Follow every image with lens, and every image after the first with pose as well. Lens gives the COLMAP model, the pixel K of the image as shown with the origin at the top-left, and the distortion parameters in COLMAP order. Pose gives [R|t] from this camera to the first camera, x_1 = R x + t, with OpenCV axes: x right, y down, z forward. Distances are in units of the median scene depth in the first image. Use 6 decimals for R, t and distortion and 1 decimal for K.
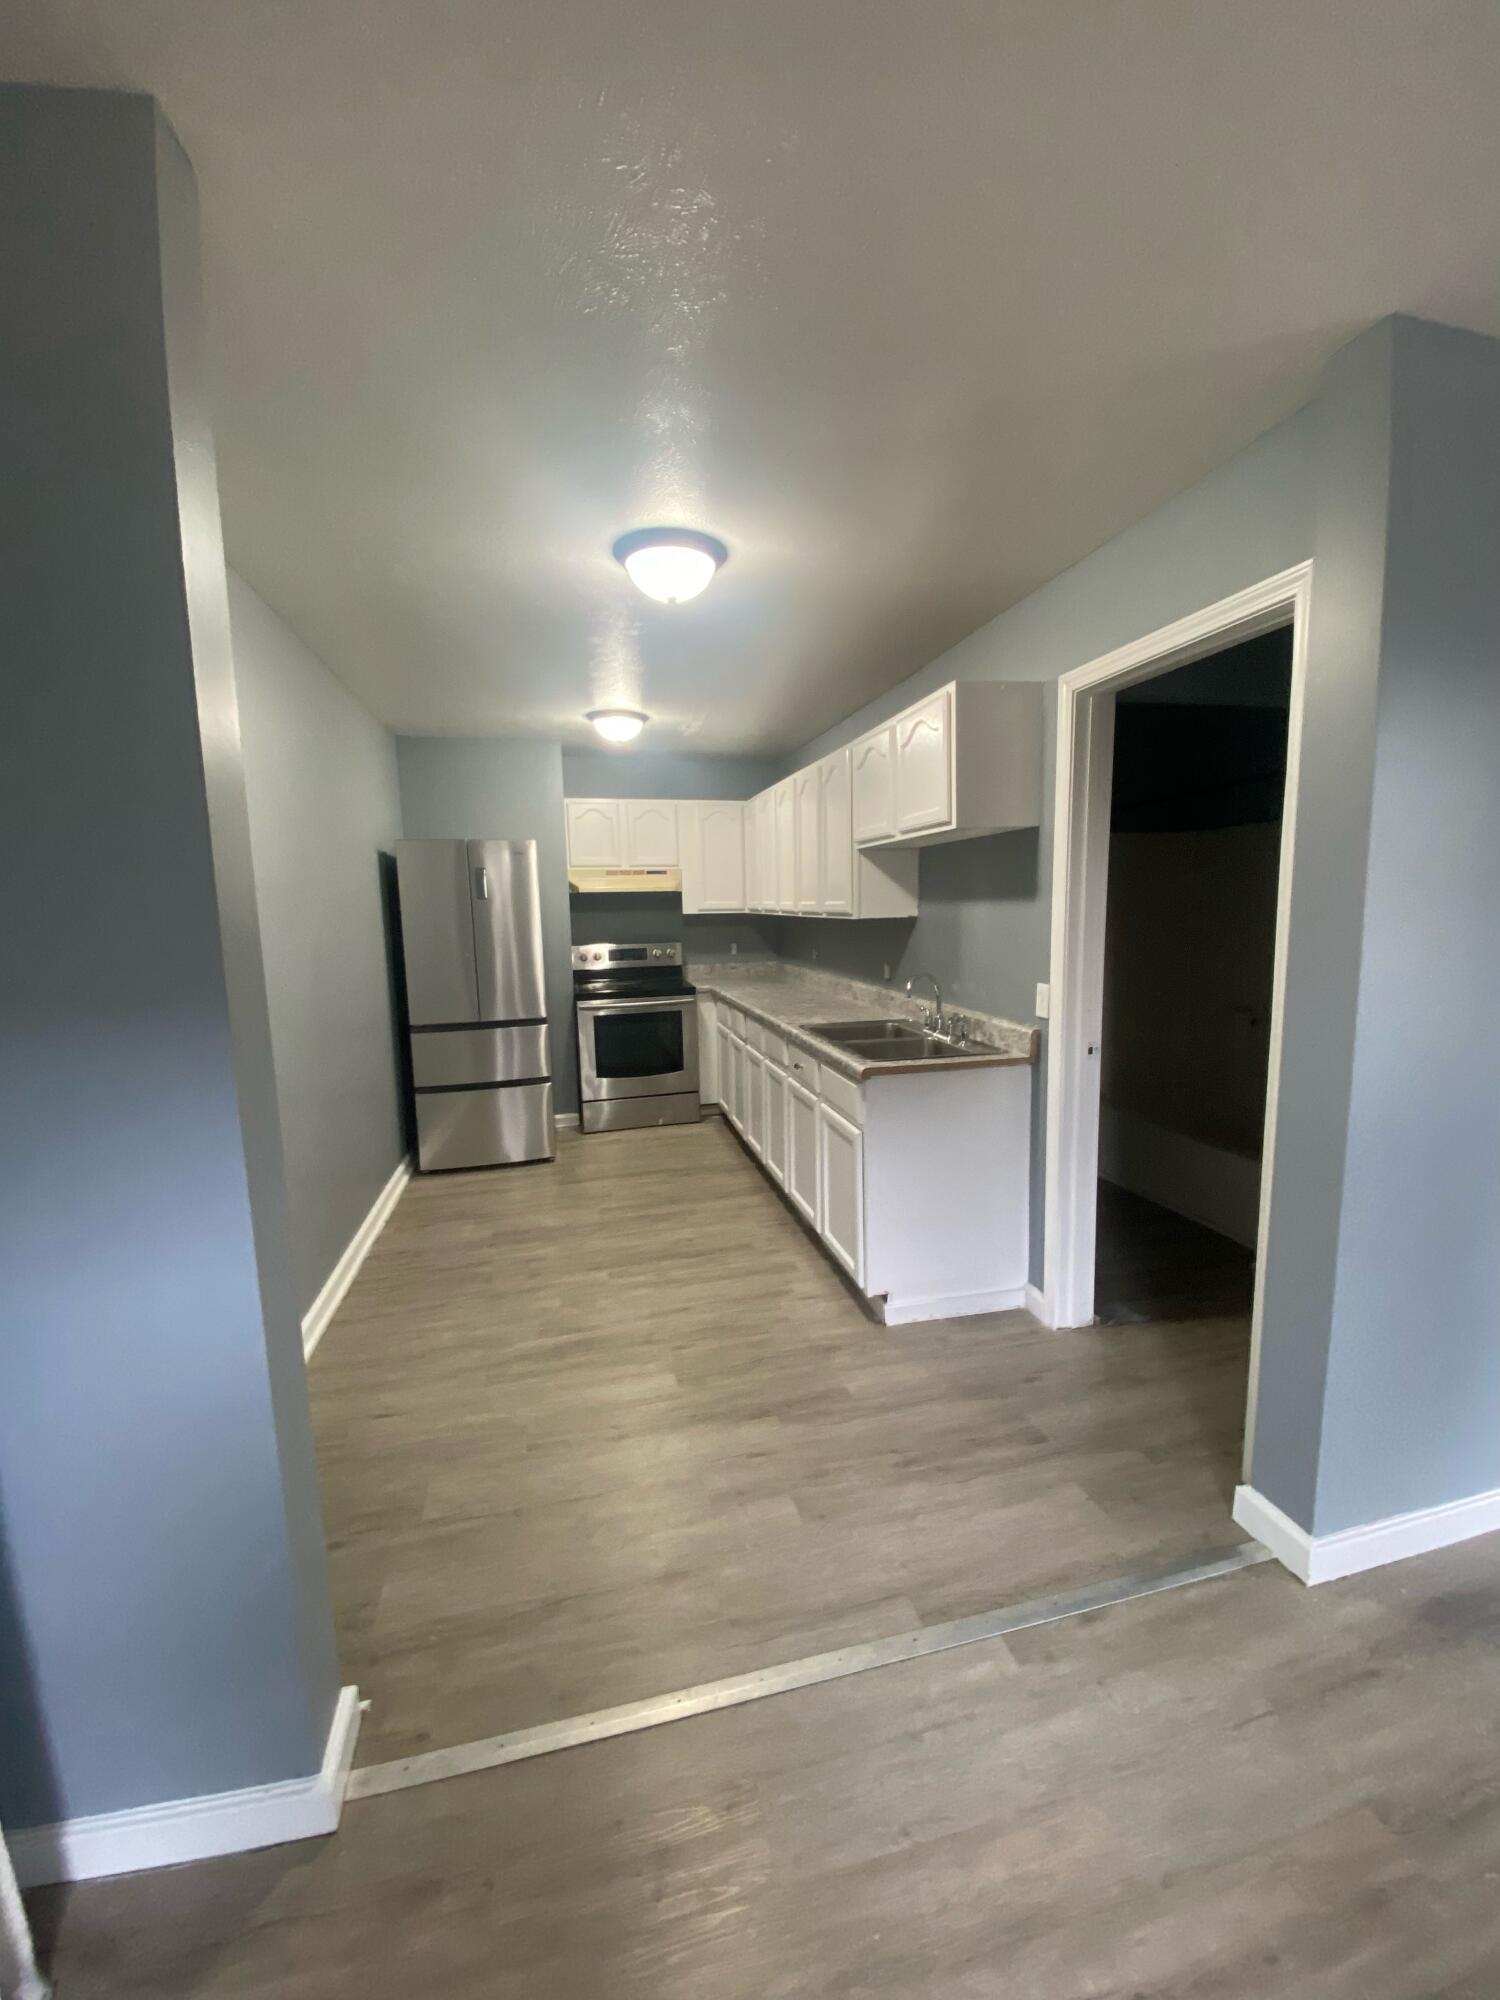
lens RADIAL K [[801.1, 0, 750.0], [0, 801.1, 1000.0], [0, 0, 1]] dist [0.033362, 0.000023]
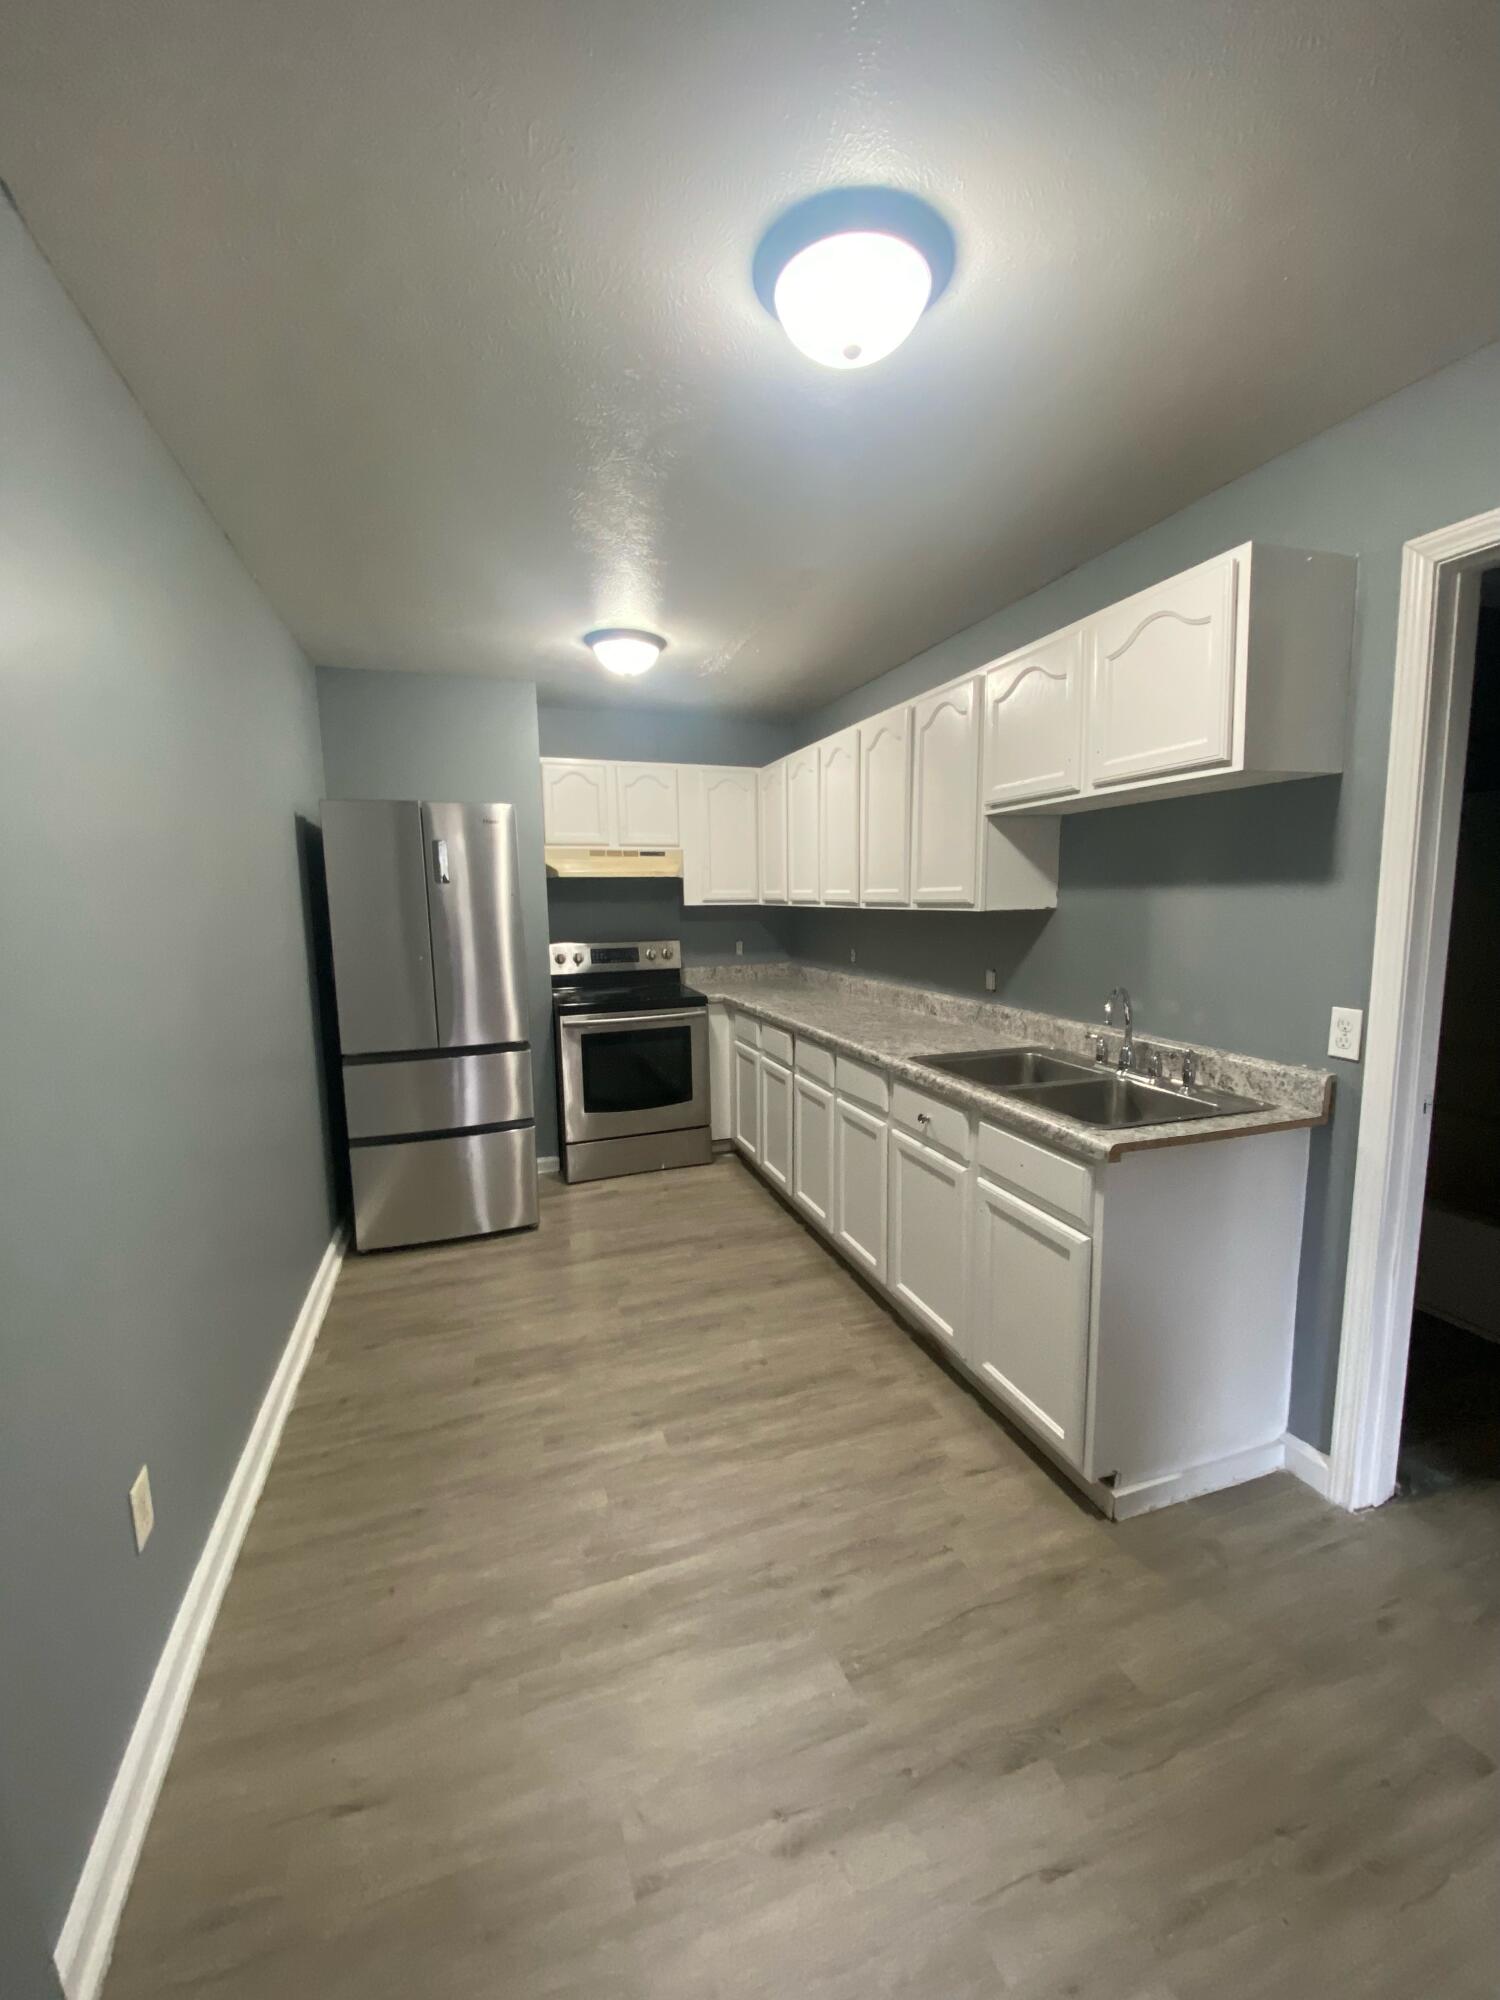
lens RADIAL K [[798.7, 0, 750.0], [0, 798.7, 1000.0], [0, 0, 1]] dist [0.009138, -0.016174]
pose [[0.995006, -0.006395, 0.099611, -0.123712], [0.005691, 0.999957, 0.007358, -0.021661], [-0.099654, -0.006755, 0.994999, 0.239049]]
